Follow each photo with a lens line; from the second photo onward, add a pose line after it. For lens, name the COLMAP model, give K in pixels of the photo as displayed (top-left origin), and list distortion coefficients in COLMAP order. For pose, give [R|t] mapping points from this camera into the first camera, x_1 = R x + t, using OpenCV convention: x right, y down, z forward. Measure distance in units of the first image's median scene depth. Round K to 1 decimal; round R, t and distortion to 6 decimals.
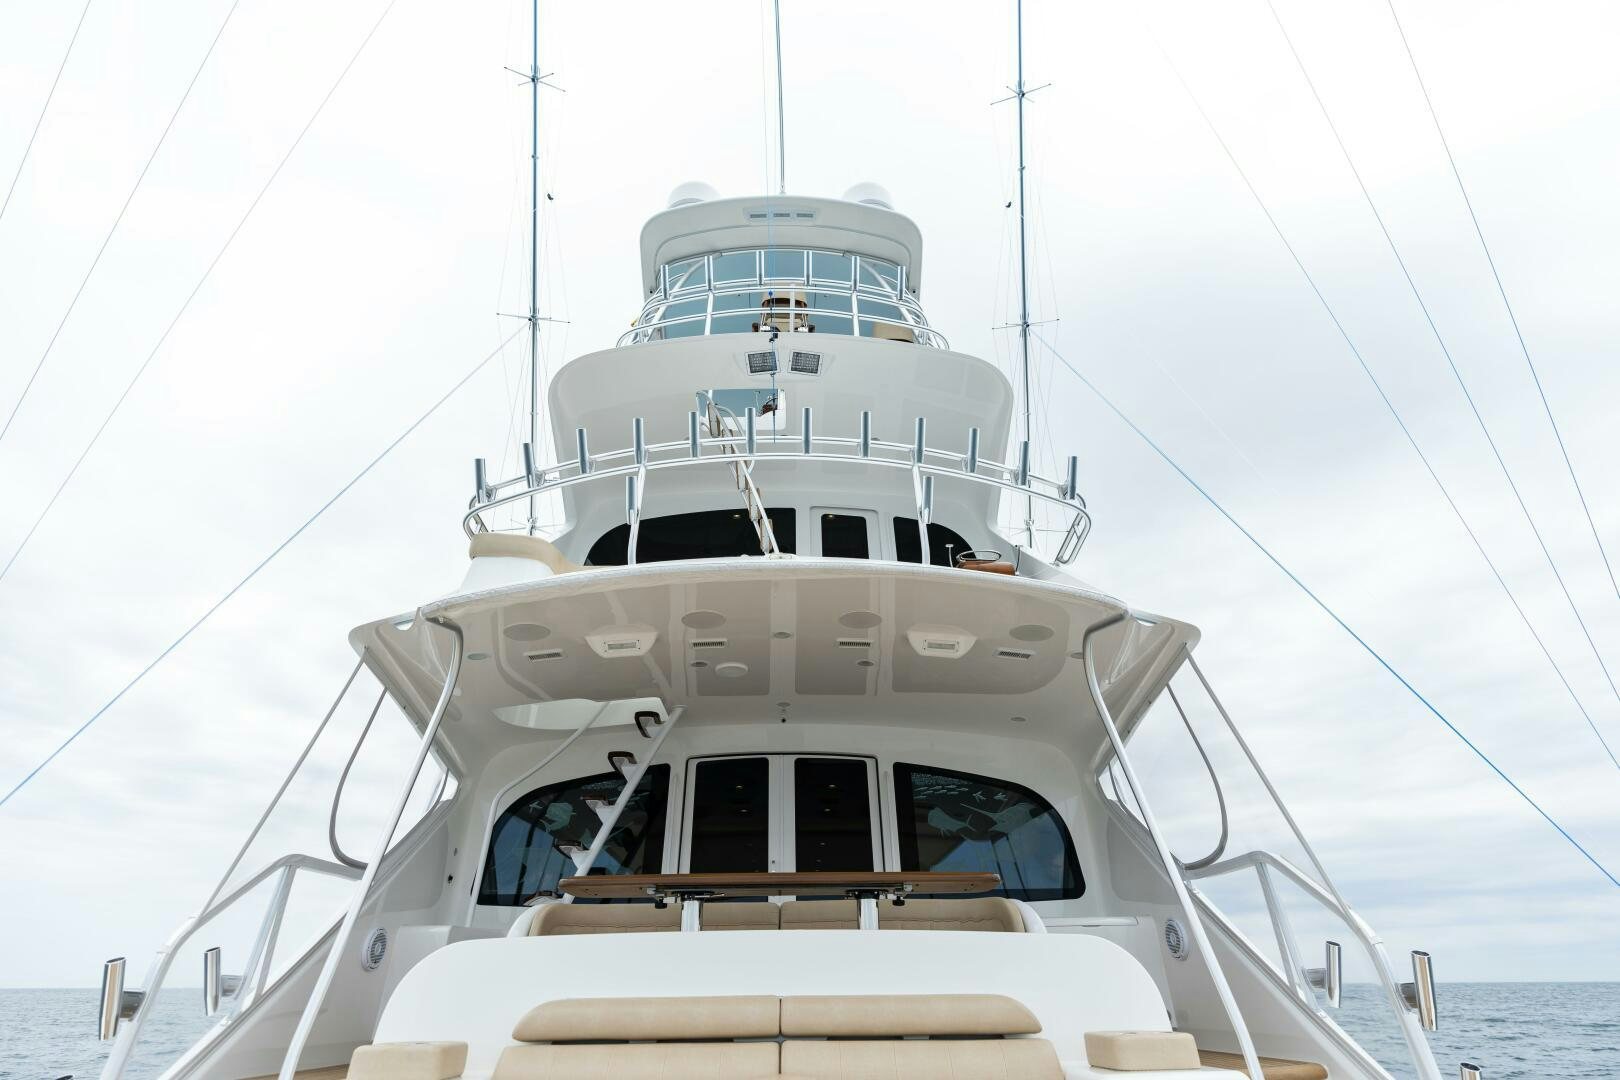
lens RADIAL K [[728.9, 0, 812.0], [0, 728.9, 534.2], [0, 0, 1]] dist [0.000138, 0.000535]
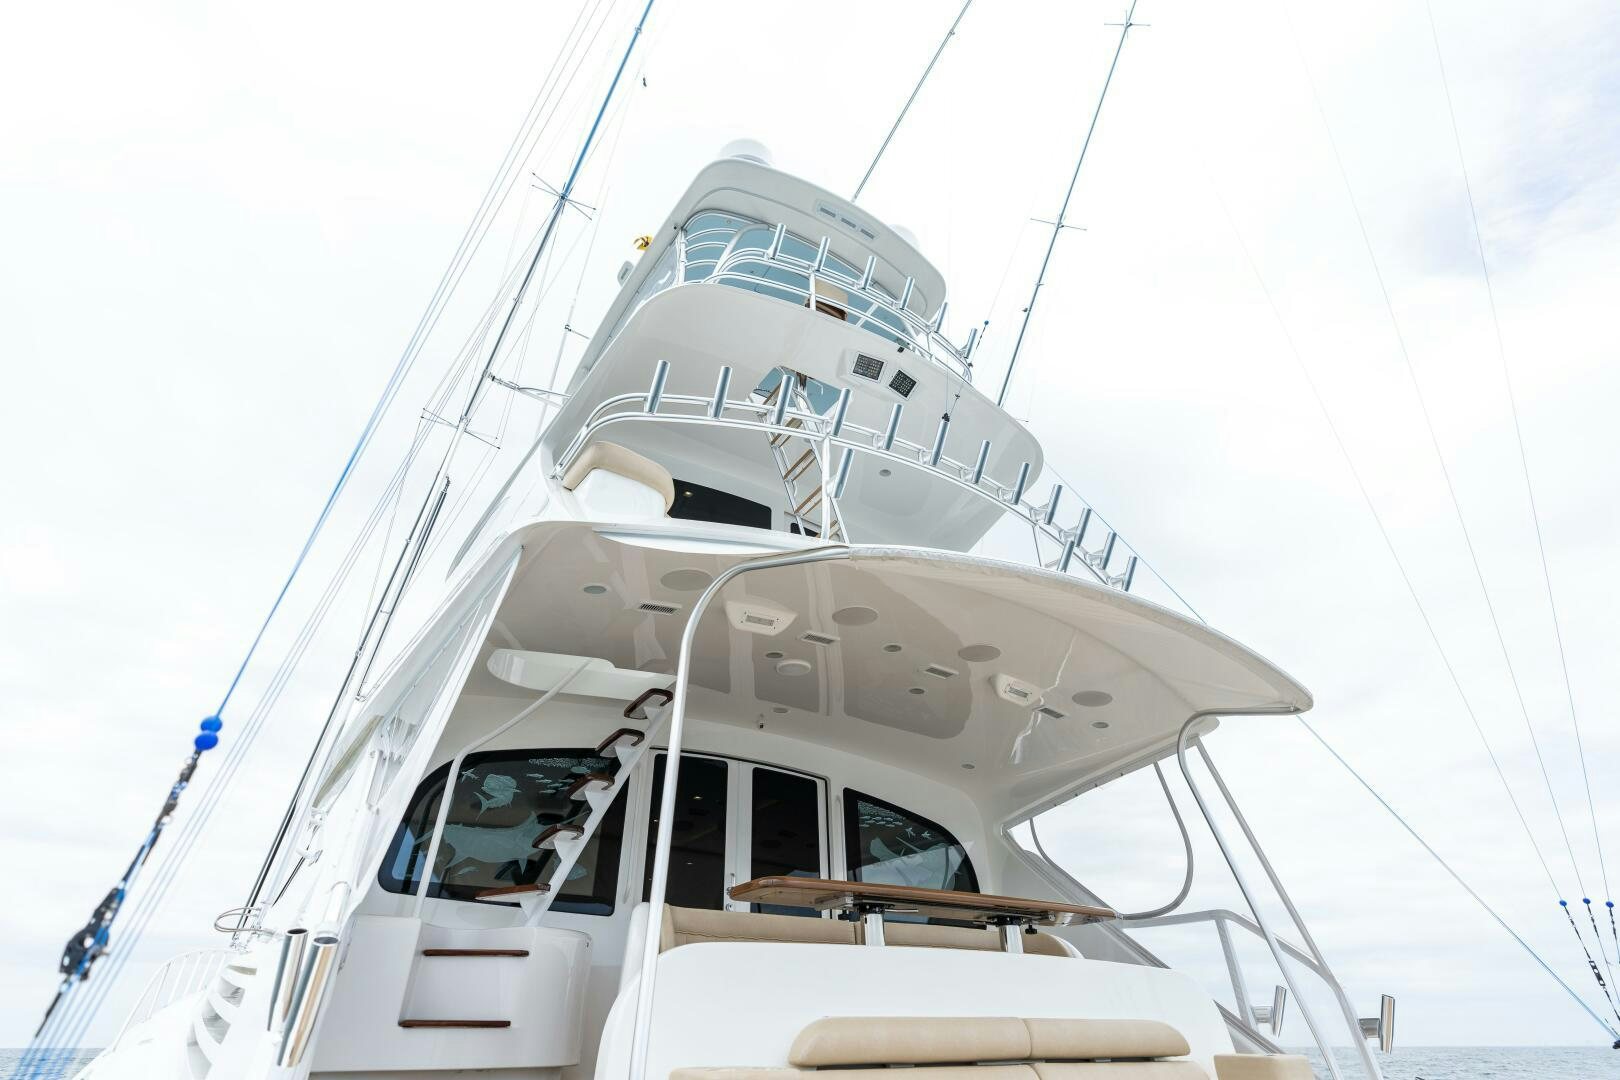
lens RADIAL K [[738.0, 0, 814.0], [0, 738.0, 532.6], [0, 0, 1]] dist [-0.003867, -0.000184]
pose [[0.860438, 0.294167, 0.416068, -0.474770], [-0.281900, 0.955001, -0.092224, 0.089037], [-0.424474, -0.037936, 0.904645, 0.121268]]
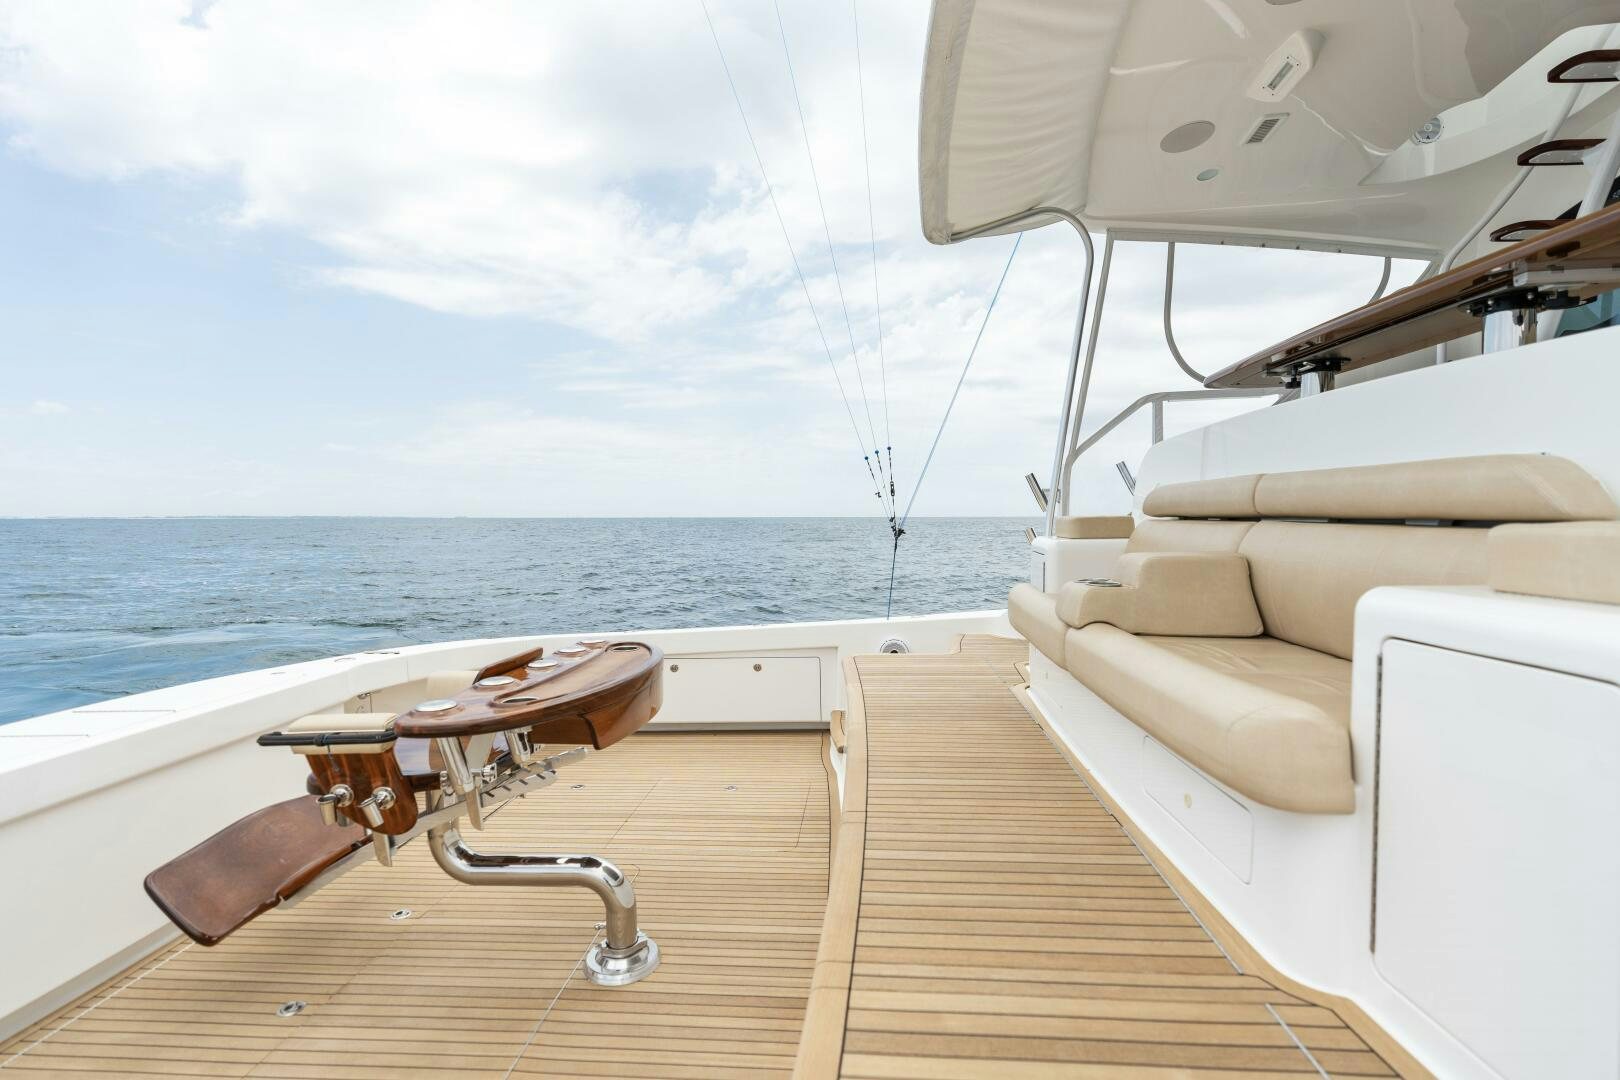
lens RADIAL K [[728.9, 0, 812.0], [0, 728.9, 534.2], [0, 0, 1]] dist [0.000138, 0.000535]
pose [[-0.117353, 0.045405, -0.992052, 0.420960], [0.544162, 0.838577, -0.025991, 0.234534], [0.830732, -0.542887, -0.123117, 0.347056]]
